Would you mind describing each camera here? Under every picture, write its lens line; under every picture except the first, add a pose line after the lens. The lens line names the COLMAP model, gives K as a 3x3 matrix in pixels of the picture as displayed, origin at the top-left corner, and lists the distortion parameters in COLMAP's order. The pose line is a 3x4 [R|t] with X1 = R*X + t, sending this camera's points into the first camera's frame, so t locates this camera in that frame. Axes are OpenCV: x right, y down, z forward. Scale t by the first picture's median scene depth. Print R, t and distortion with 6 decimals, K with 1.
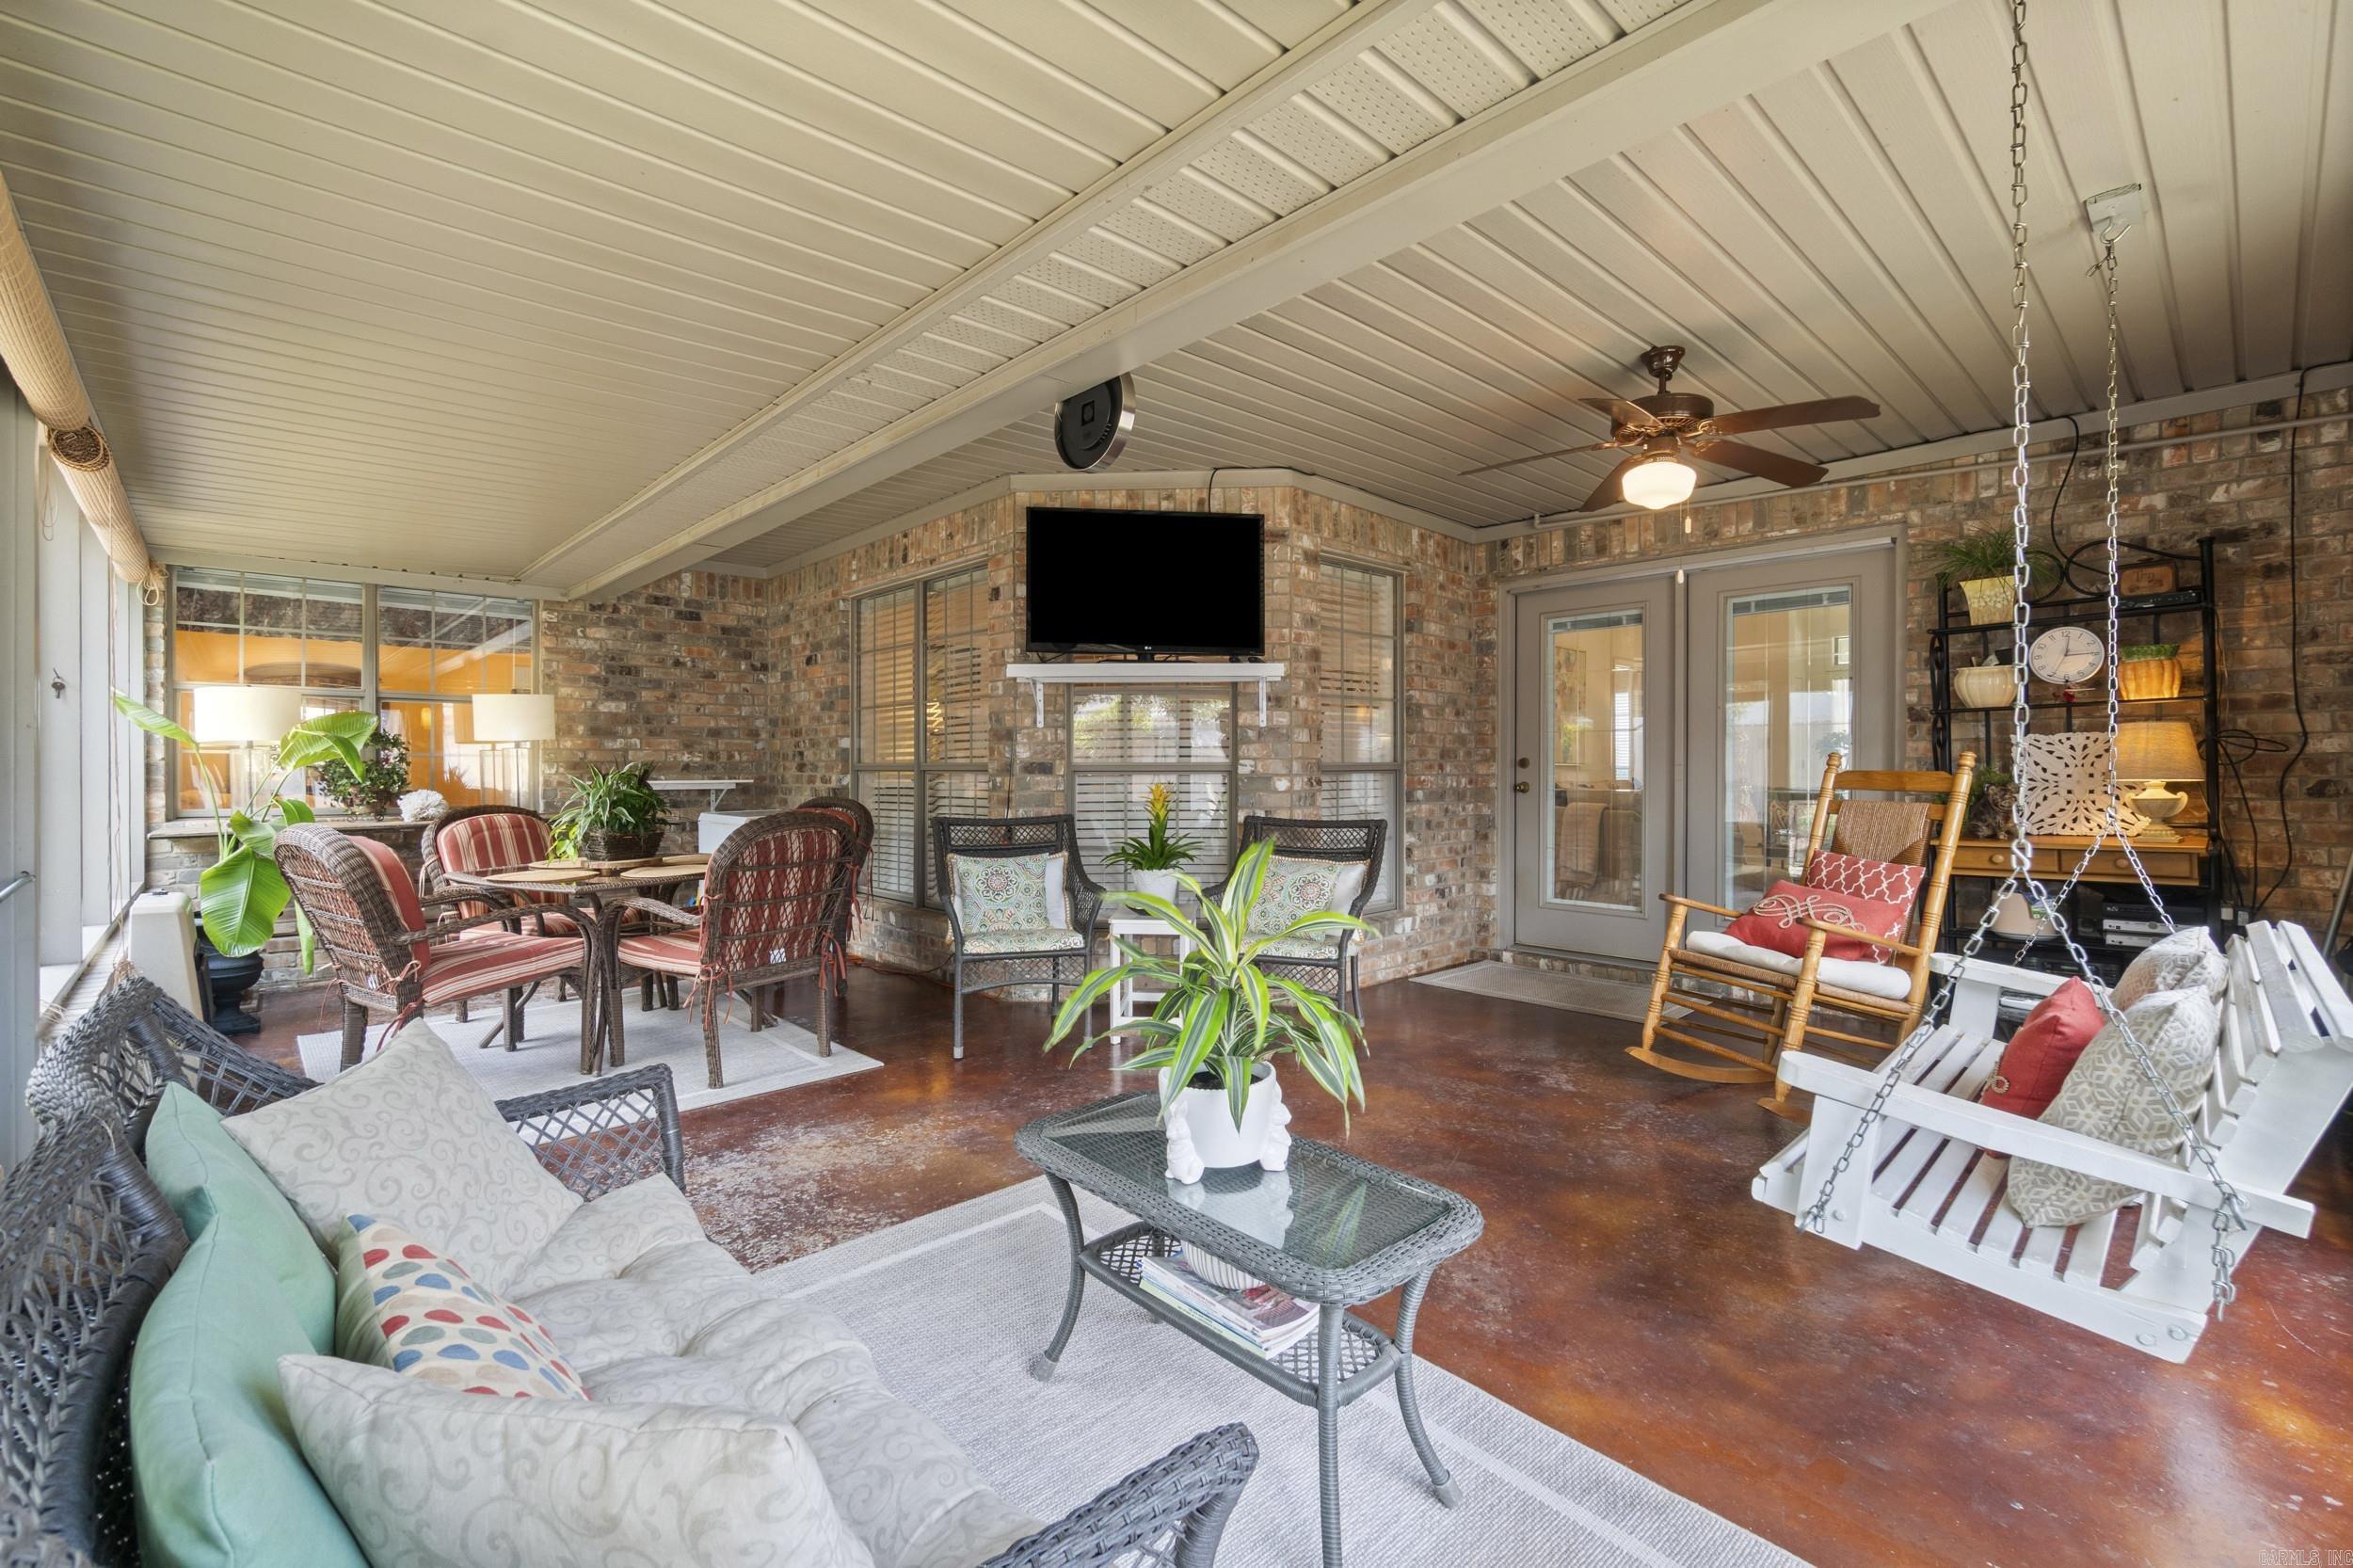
lens RADIAL K [[1006.1, 0, 1162.2], [0, 1006.1, 777.7], [0, 0, 1]] dist [-0.000426, -0.000052]
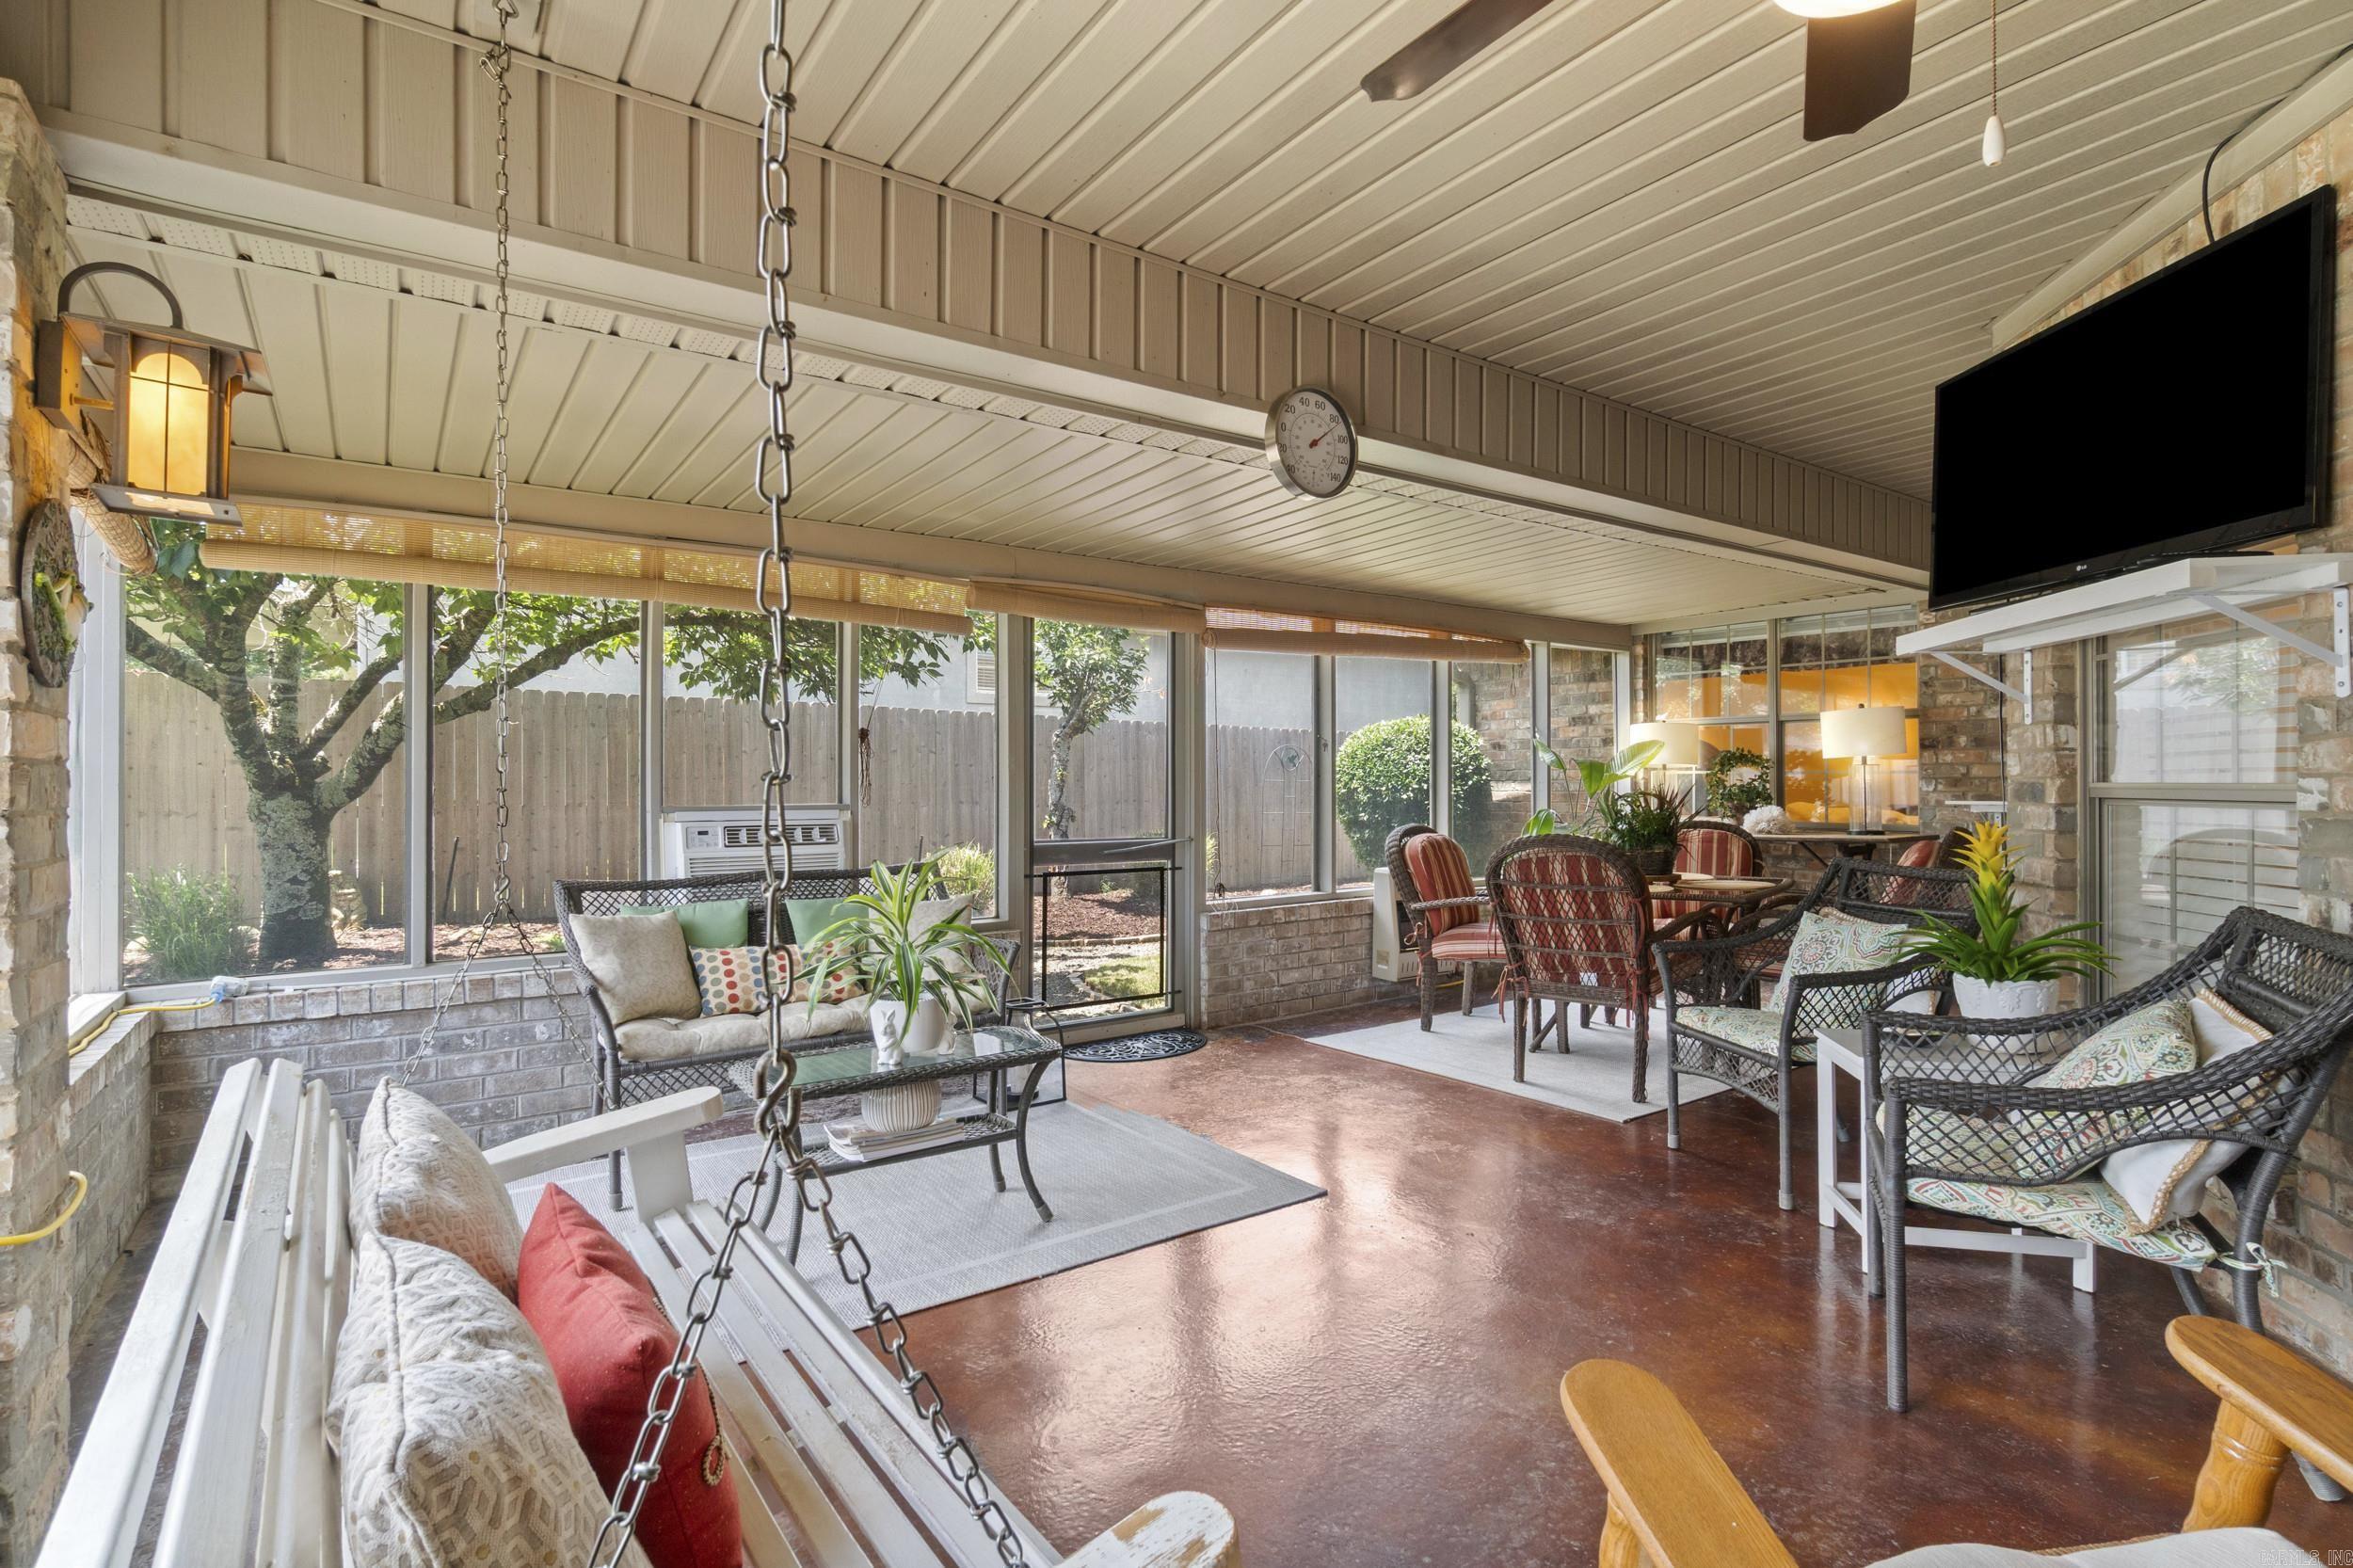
lens RADIAL K [[1079.5, 0, 1162.0], [0, 1079.5, 777.5], [0, 0, 1]] dist [-0.014417, 0.000653]
pose [[-0.129901, -0.001734, -0.991525, 0.586786], [-0.005451, 0.999985, -0.001035, -0.015138], [0.991512, 0.005270, -0.129908, 0.581645]]
